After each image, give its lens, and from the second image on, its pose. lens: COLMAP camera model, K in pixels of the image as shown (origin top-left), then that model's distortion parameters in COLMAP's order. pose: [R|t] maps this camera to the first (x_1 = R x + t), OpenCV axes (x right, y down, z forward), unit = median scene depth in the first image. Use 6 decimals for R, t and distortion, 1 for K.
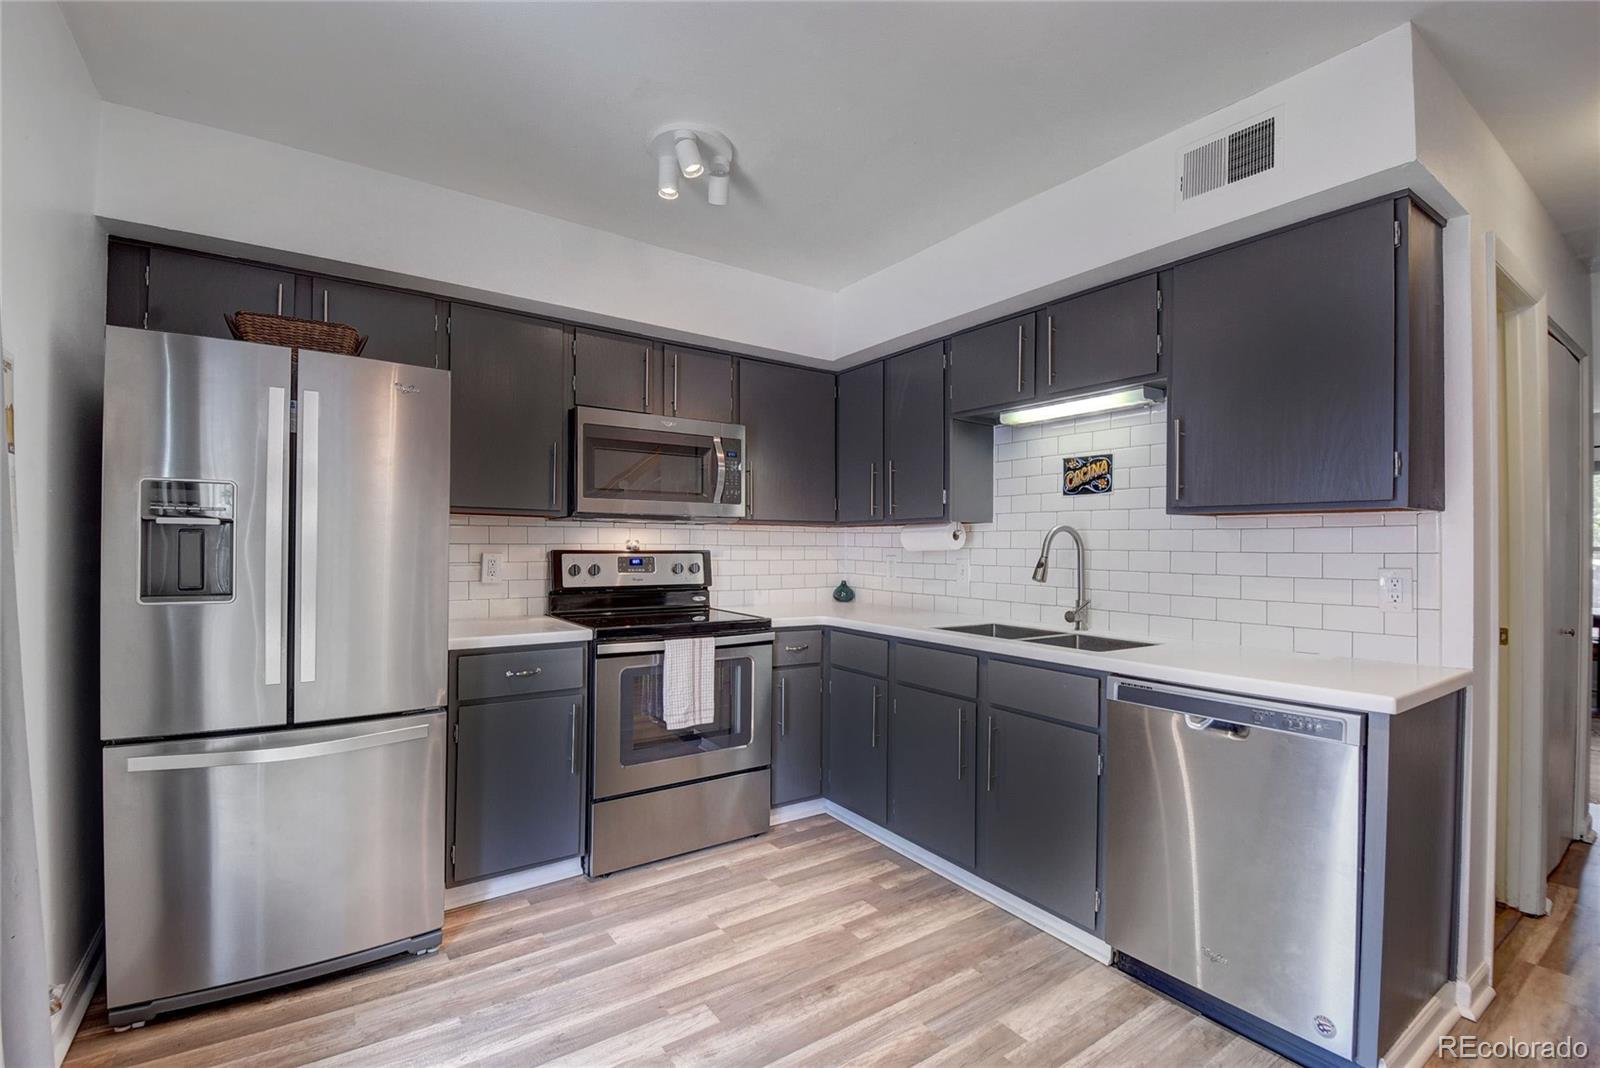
lens RADIAL K [[697.8, 0, 814.4], [0, 697.8, 541.2], [0, 0, 1]] dist [-0.012279, -0.006809]
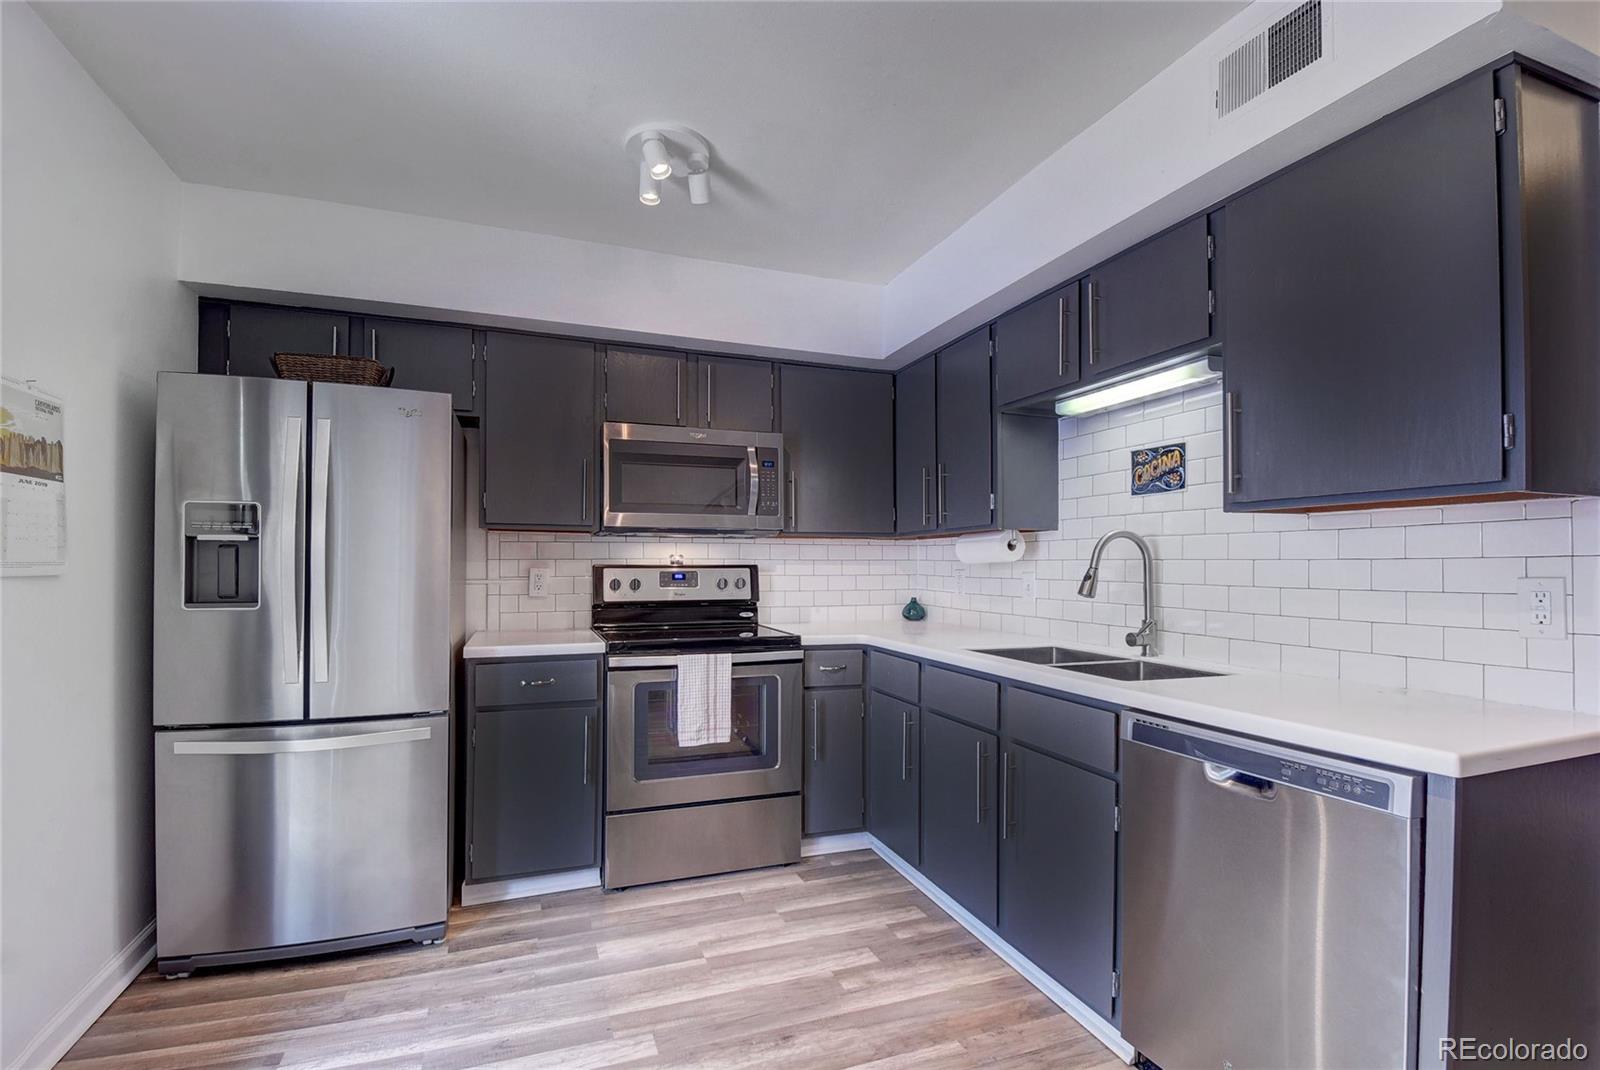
lens RADIAL K [[720.1, 0, 798.7], [0, 720.1, 555.0], [0, 0, 1]] dist [-0.004112, -0.011750]
pose [[0.966113, -0.010205, -0.257919, 0.253840], [0.008075, 0.999924, -0.009316, 0.014507], [0.257994, 0.006917, 0.966122, 0.075594]]
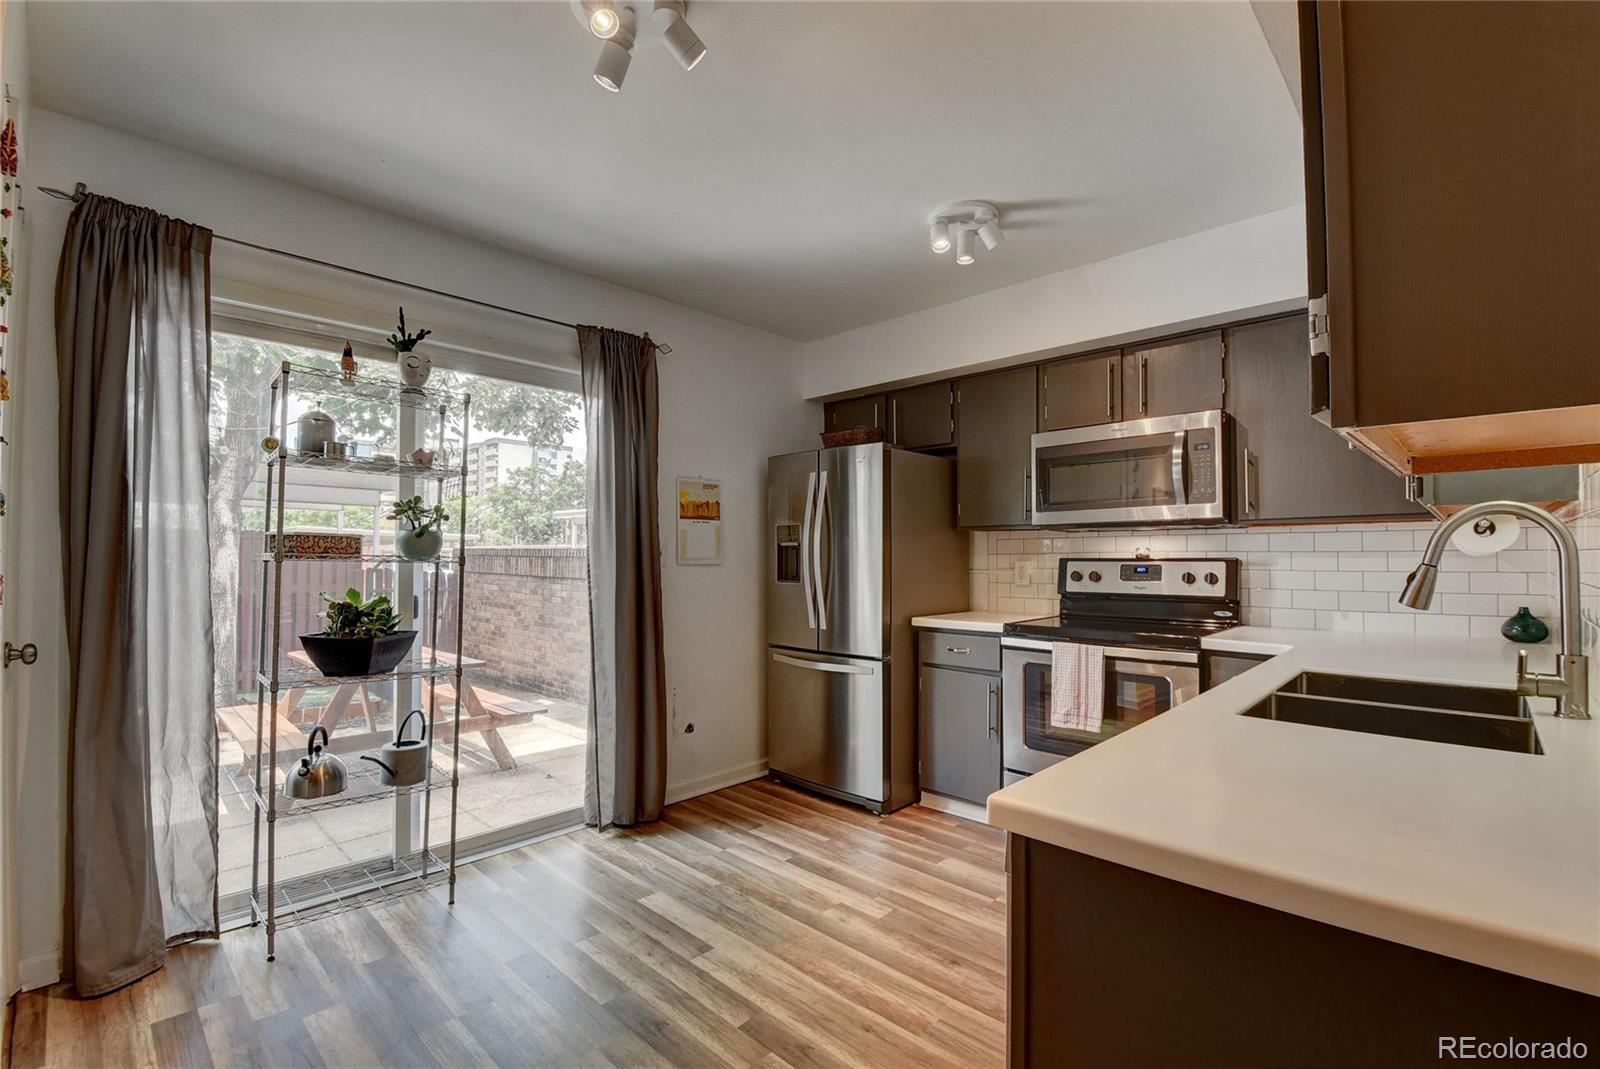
lens RADIAL K [[720.1, 0, 806.2], [0, 720.1, 541.9], [0, 0, 1]] dist [-0.004112, -0.011750]
pose [[0.185453, -0.029447, -0.982212, 0.959153], [0.009683, 0.999557, -0.028139, 0.020500], [0.982605, -0.004292, 0.185656, 0.502903]]
